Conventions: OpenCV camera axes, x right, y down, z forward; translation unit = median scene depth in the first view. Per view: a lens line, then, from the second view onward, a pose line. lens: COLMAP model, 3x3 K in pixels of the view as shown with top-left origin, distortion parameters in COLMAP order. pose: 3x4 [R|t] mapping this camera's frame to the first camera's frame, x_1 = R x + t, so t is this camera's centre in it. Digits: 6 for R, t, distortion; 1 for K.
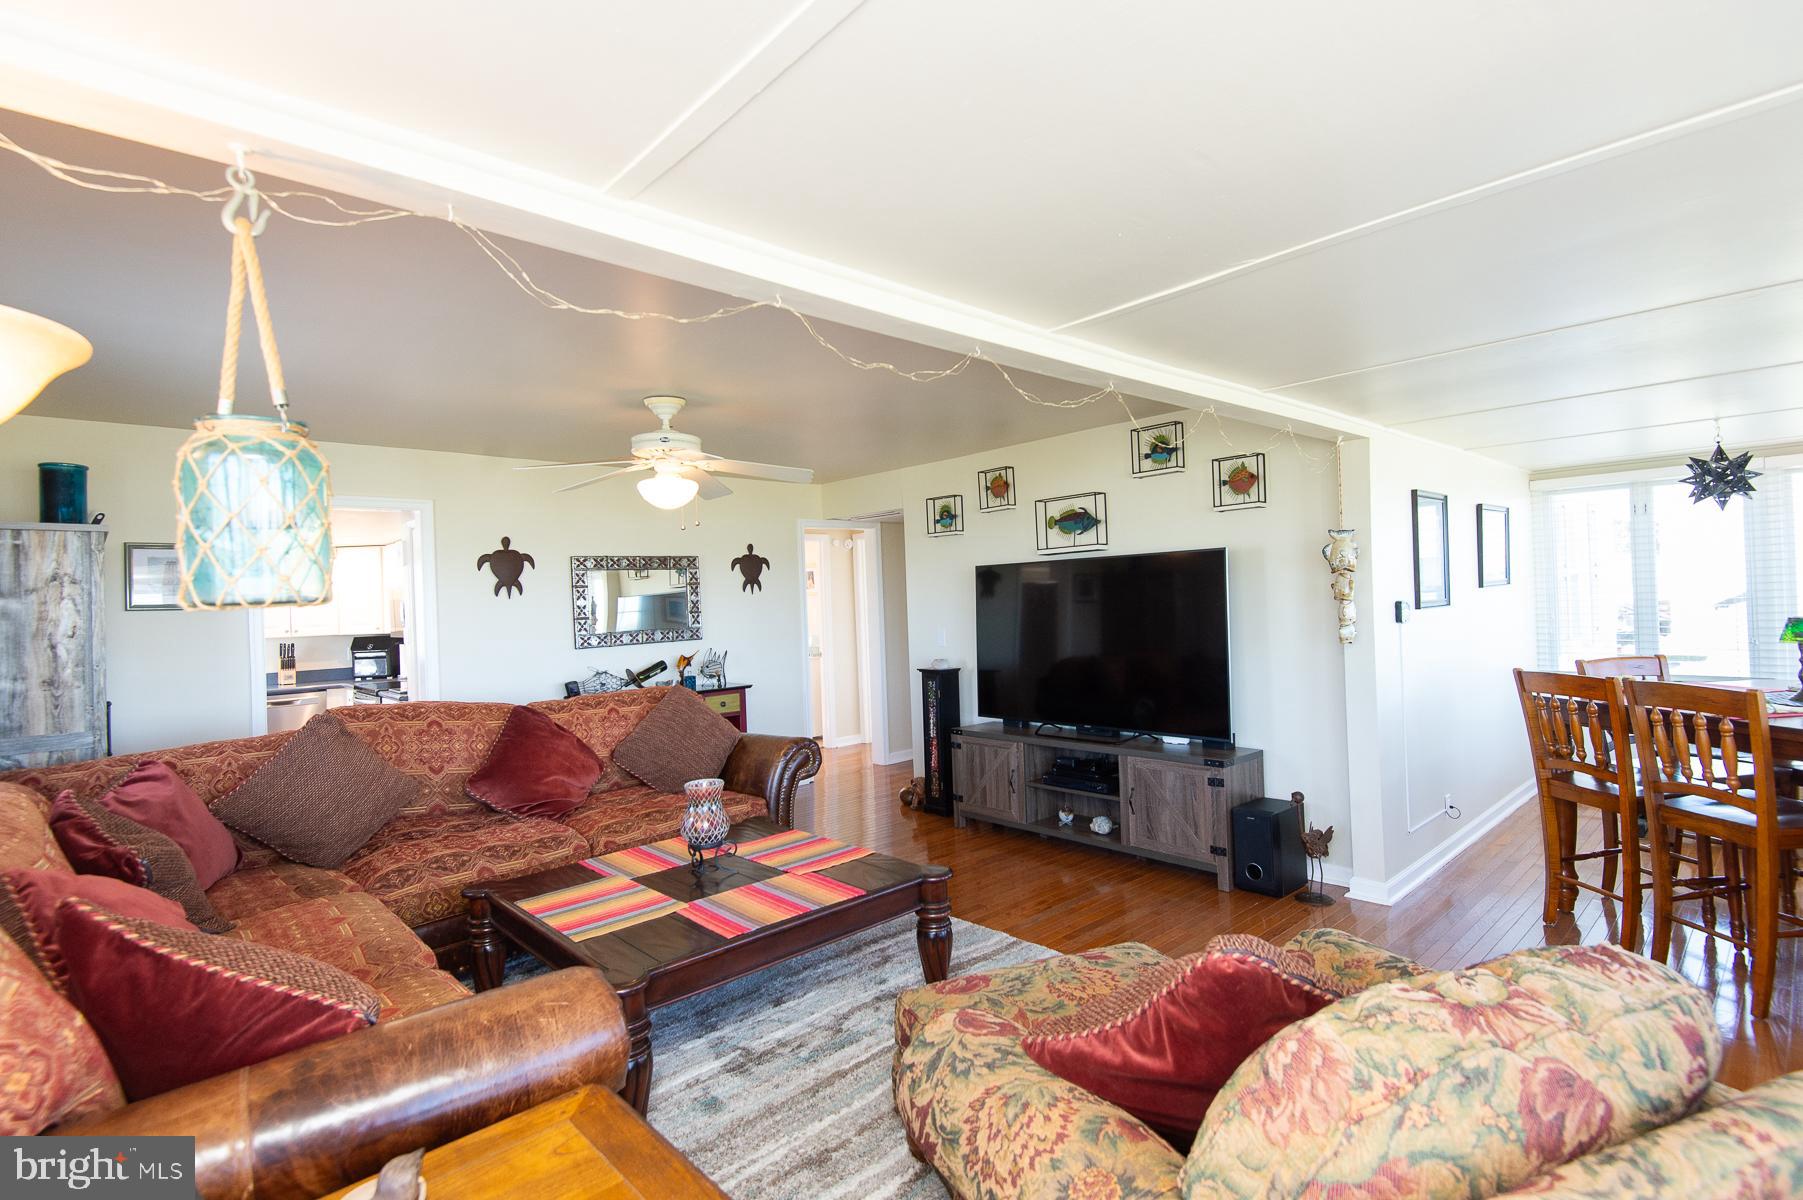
lens RADIAL K [[847.5, 0, 901.5], [0, 847.5, 600.0], [0, 0, 1]] dist [0.037320, -0.000046]
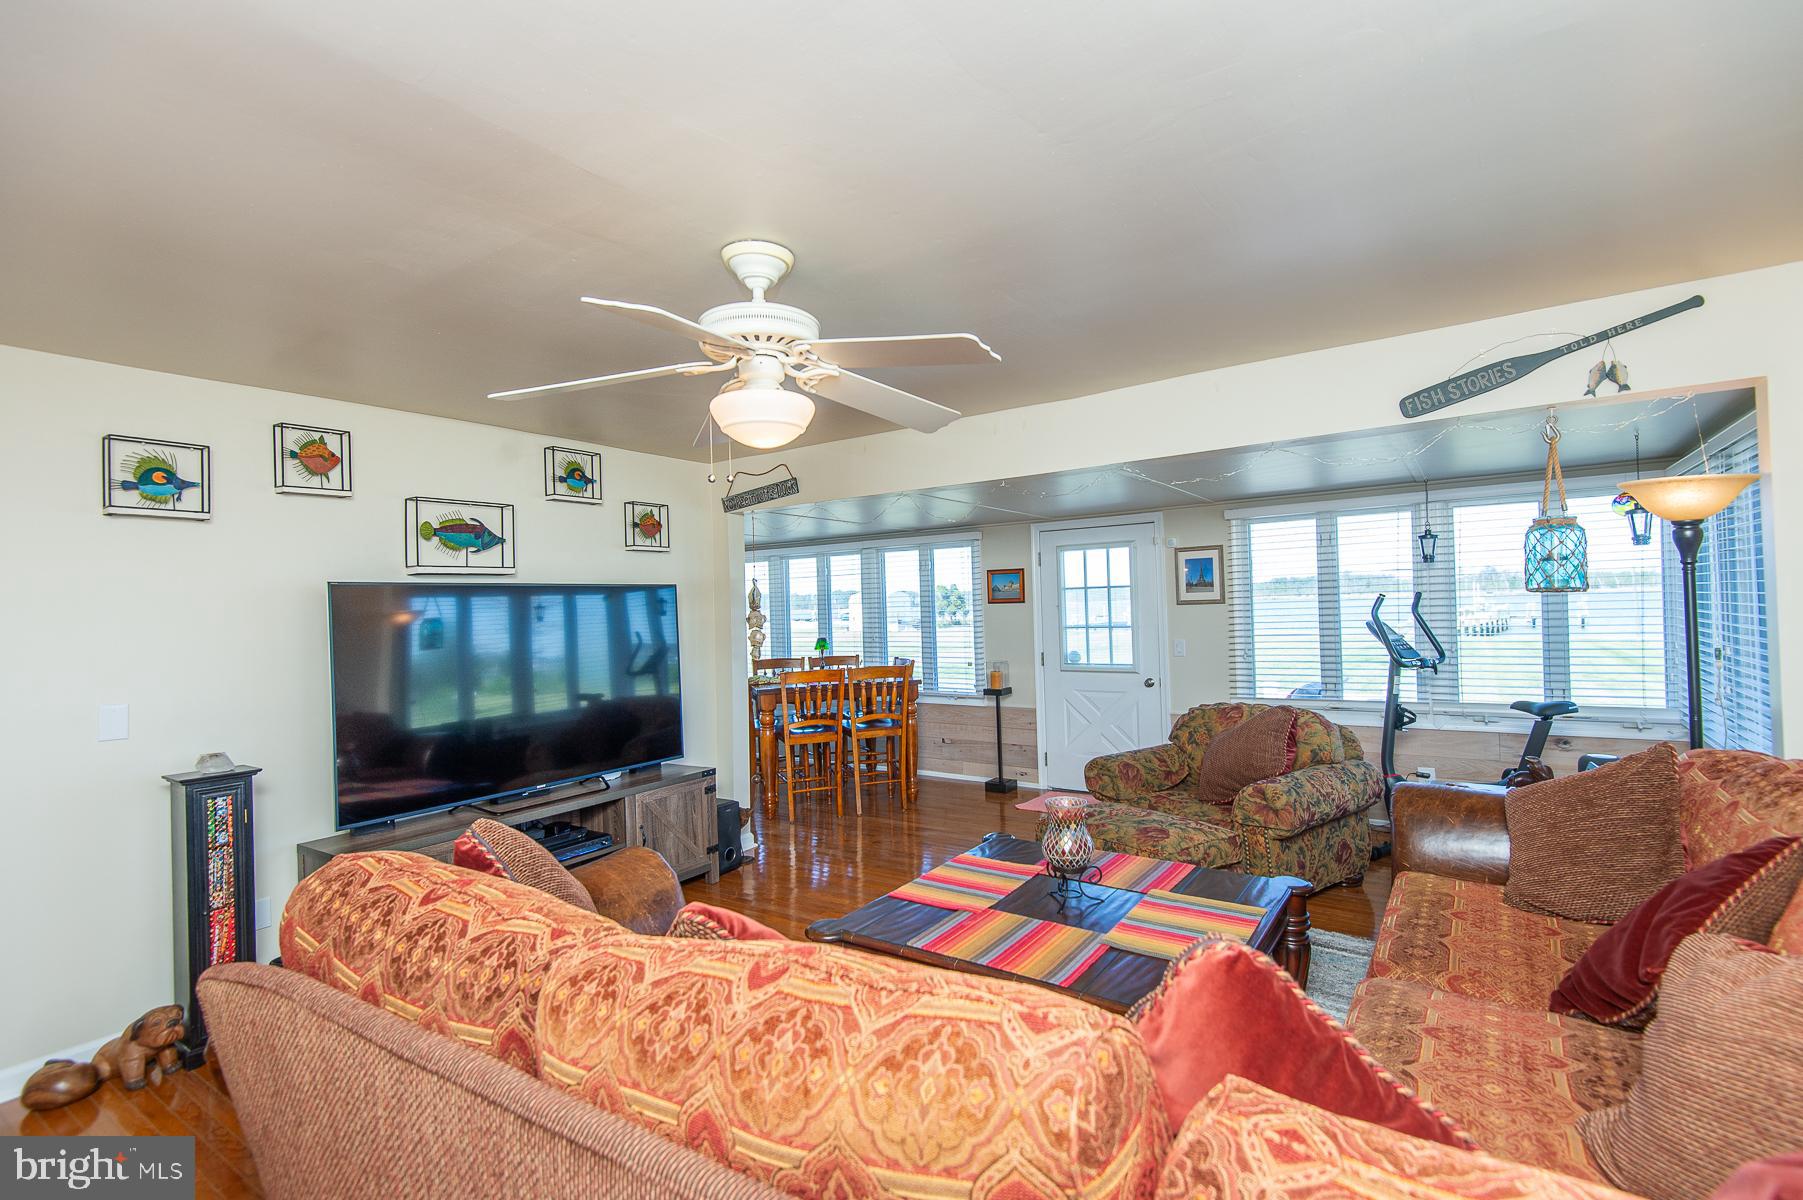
lens RADIAL K [[826.3, 0, 908.5], [0, 826.3, 597.8], [0, 0, 1]] dist [0.037687, -0.026203]
pose [[-0.211150, 0.052727, 0.976031, -0.621716], [0.041200, 0.998137, -0.045008, 0.015377], [-0.976585, 0.030709, -0.212929, 0.769585]]
